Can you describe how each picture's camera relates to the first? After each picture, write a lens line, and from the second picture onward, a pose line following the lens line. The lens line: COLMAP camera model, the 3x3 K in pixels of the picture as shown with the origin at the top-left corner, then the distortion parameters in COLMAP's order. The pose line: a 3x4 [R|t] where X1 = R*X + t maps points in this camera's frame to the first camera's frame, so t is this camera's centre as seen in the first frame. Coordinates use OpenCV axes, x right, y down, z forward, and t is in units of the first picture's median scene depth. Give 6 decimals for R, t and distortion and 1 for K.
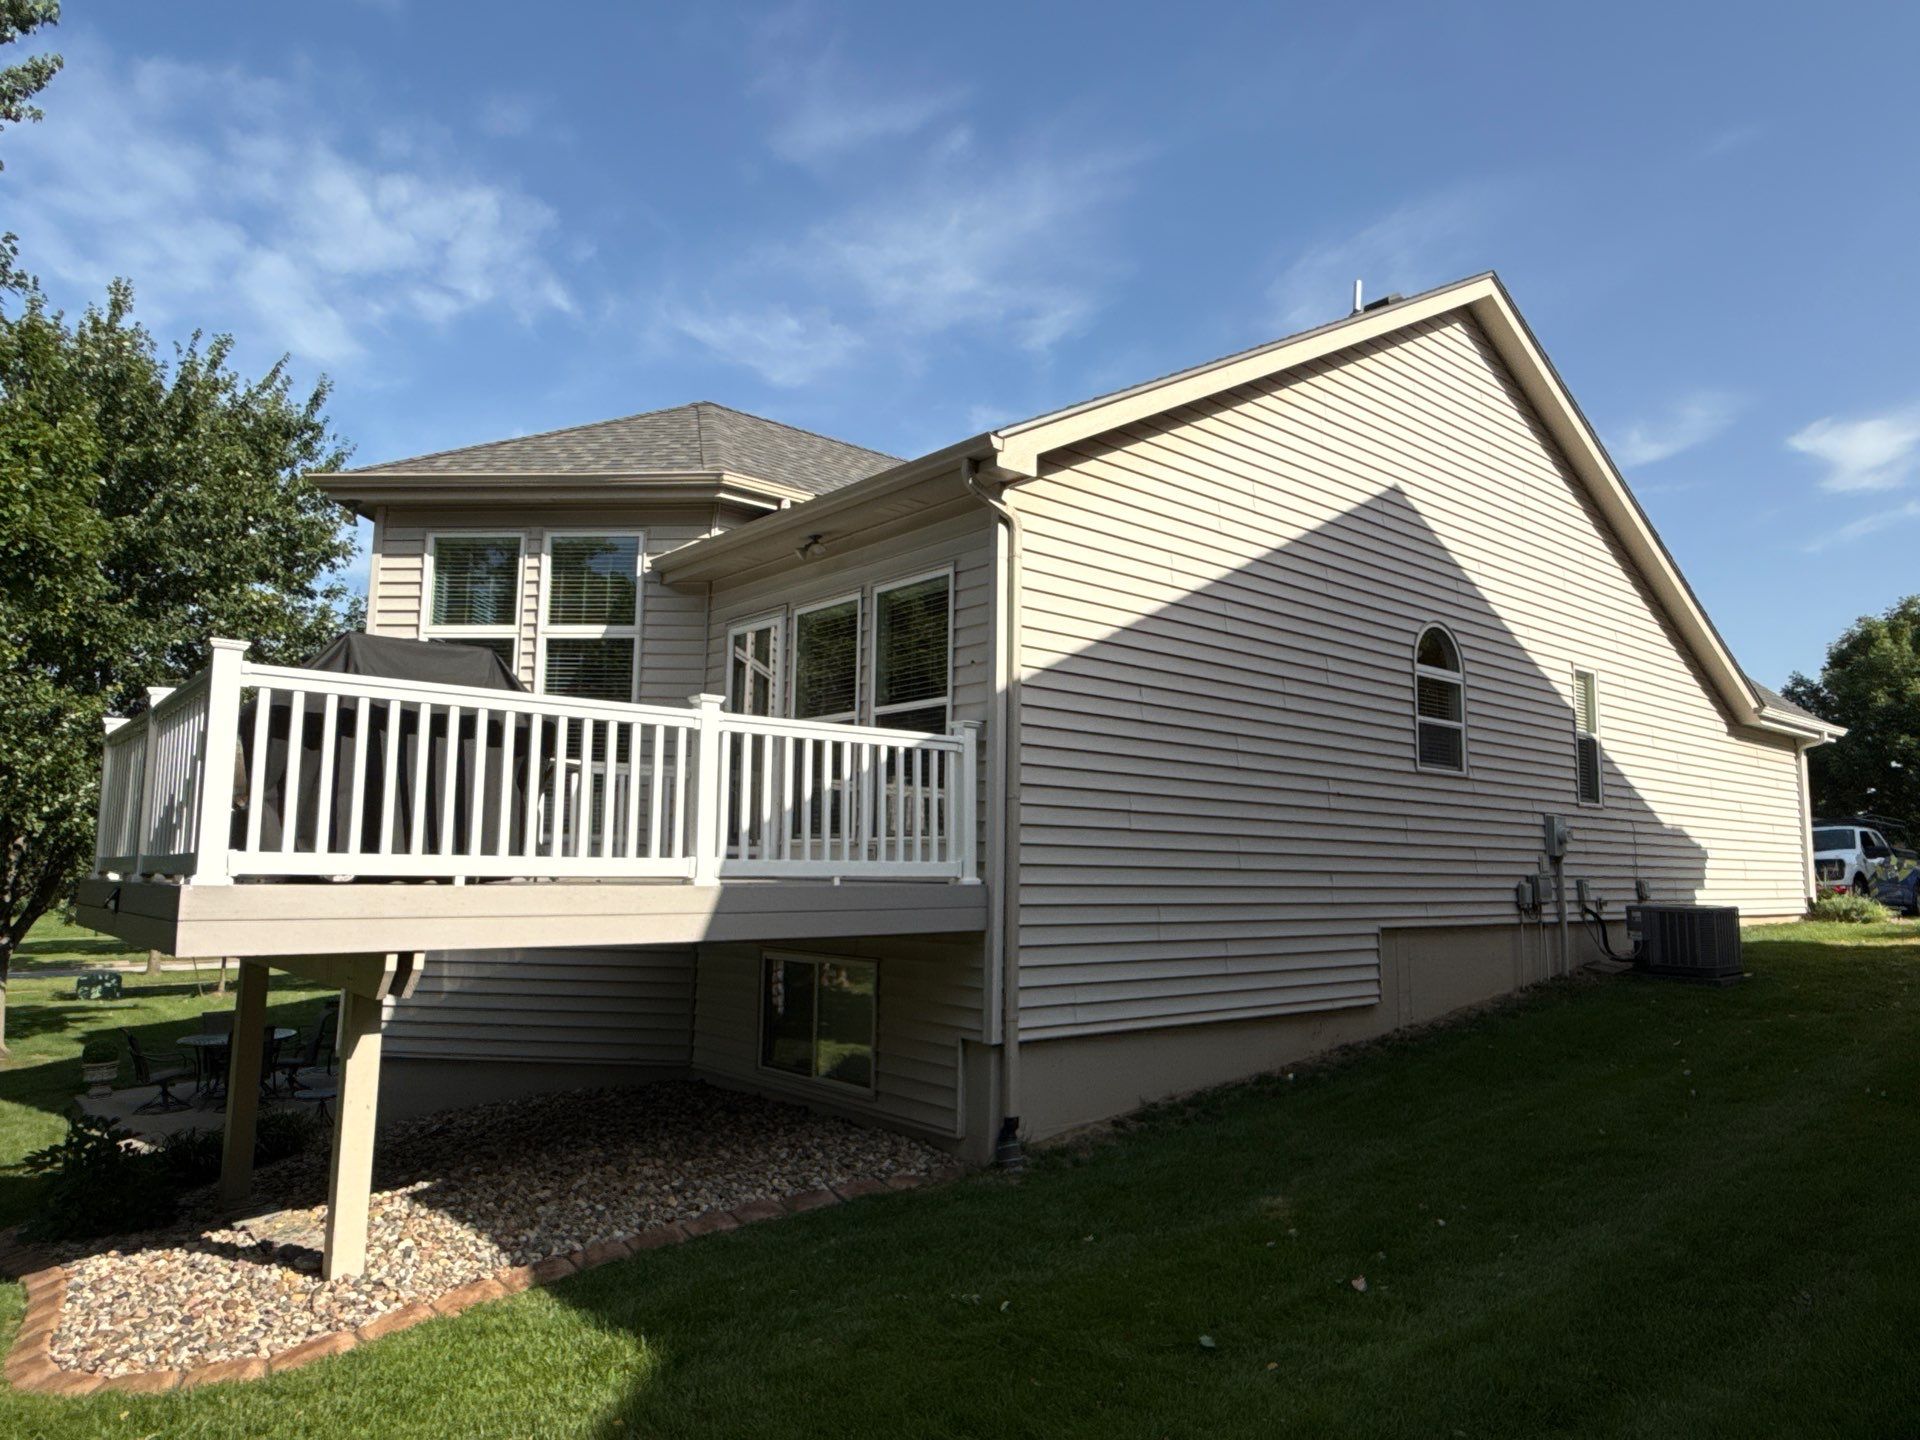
lens RADIAL K [[1235.0, 0, 960.0], [0, 1235.0, 720.0], [0, 0, 1]] dist [-0.004417, 0.000493]
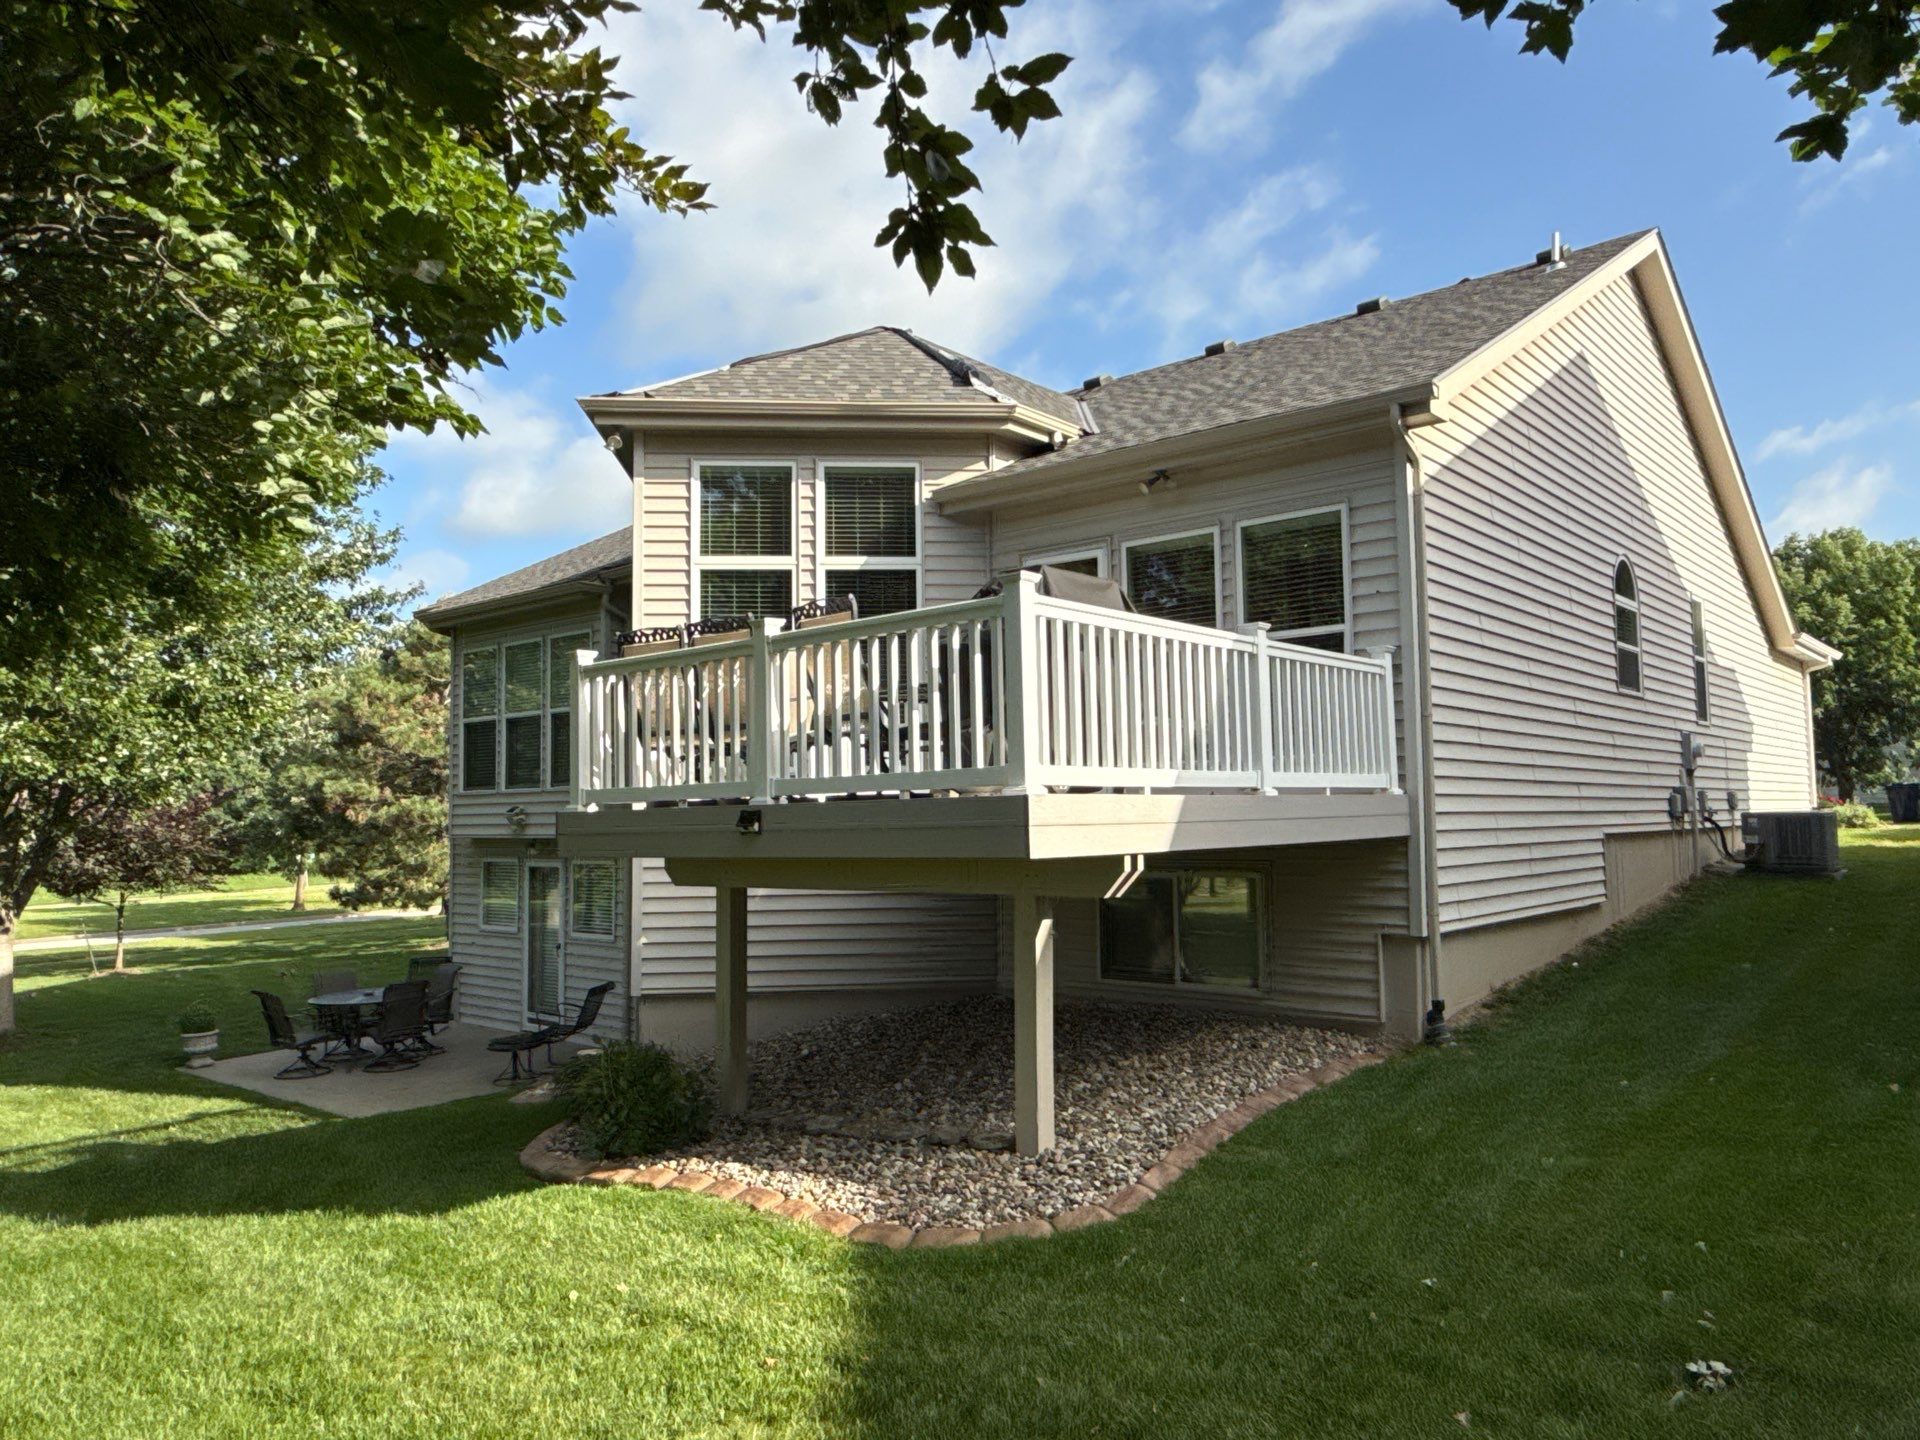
lens RADIAL K [[1335.0, 0, 969.2], [0, 1335.0, 726.6], [0, 0, 1]] dist [-0.021666, -0.002523]
pose [[0.988227, -0.017773, 0.151960, -0.384973], [0.009921, 0.998583, 0.052275, 0.004654], [-0.152674, -0.050152, 0.987003, -0.077830]]
